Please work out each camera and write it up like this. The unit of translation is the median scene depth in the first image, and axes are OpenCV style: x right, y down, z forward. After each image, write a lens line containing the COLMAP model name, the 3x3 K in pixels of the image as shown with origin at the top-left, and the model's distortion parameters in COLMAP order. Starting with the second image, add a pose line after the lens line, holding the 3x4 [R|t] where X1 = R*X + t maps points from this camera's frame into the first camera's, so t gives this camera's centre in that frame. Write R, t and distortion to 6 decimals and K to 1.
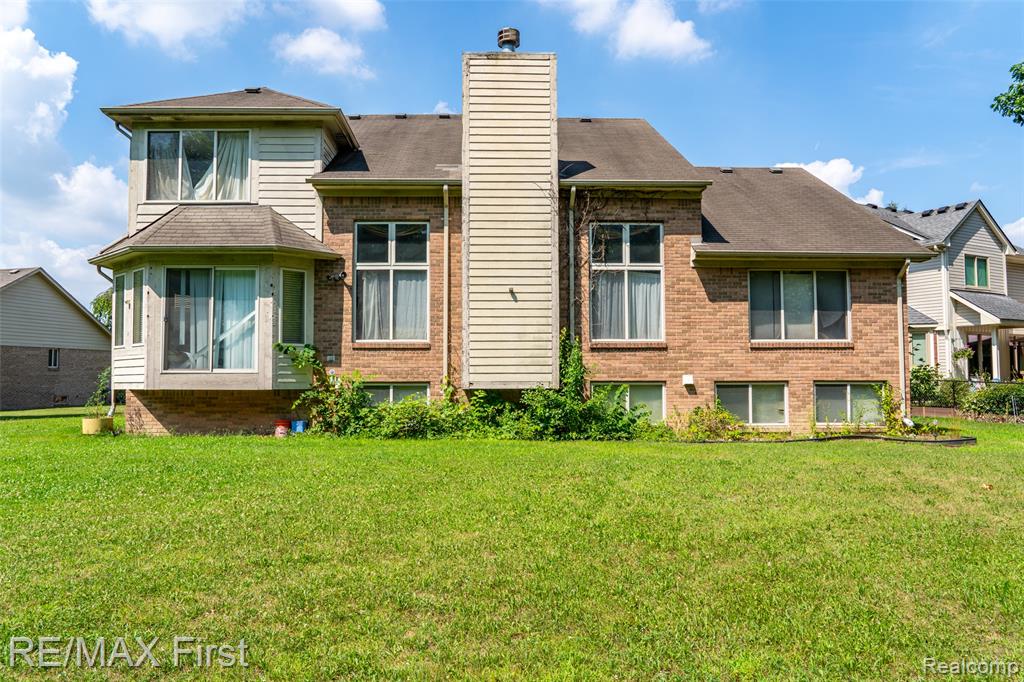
lens RADIAL K [[776.7, 0, 514.6], [0, 776.7, 364.3], [0, 0, 1]] dist [-0.010267, -0.002661]
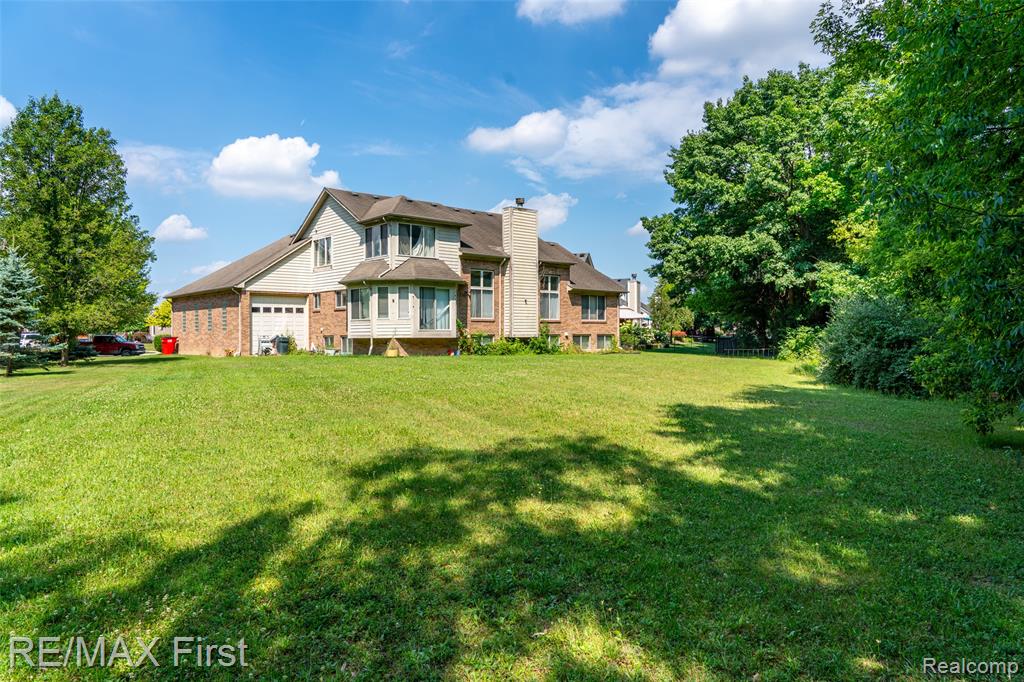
lens RADIAL K [[776.7, 0, 514.6], [0, 776.7, 364.3], [0, 0, 1]] dist [-0.010267, -0.002661]
pose [[0.755161, -0.023141, 0.655130, -1.723161], [-0.019979, 0.998100, 0.058285, -0.029435], [-0.655234, -0.057104, 0.753264, -0.965070]]
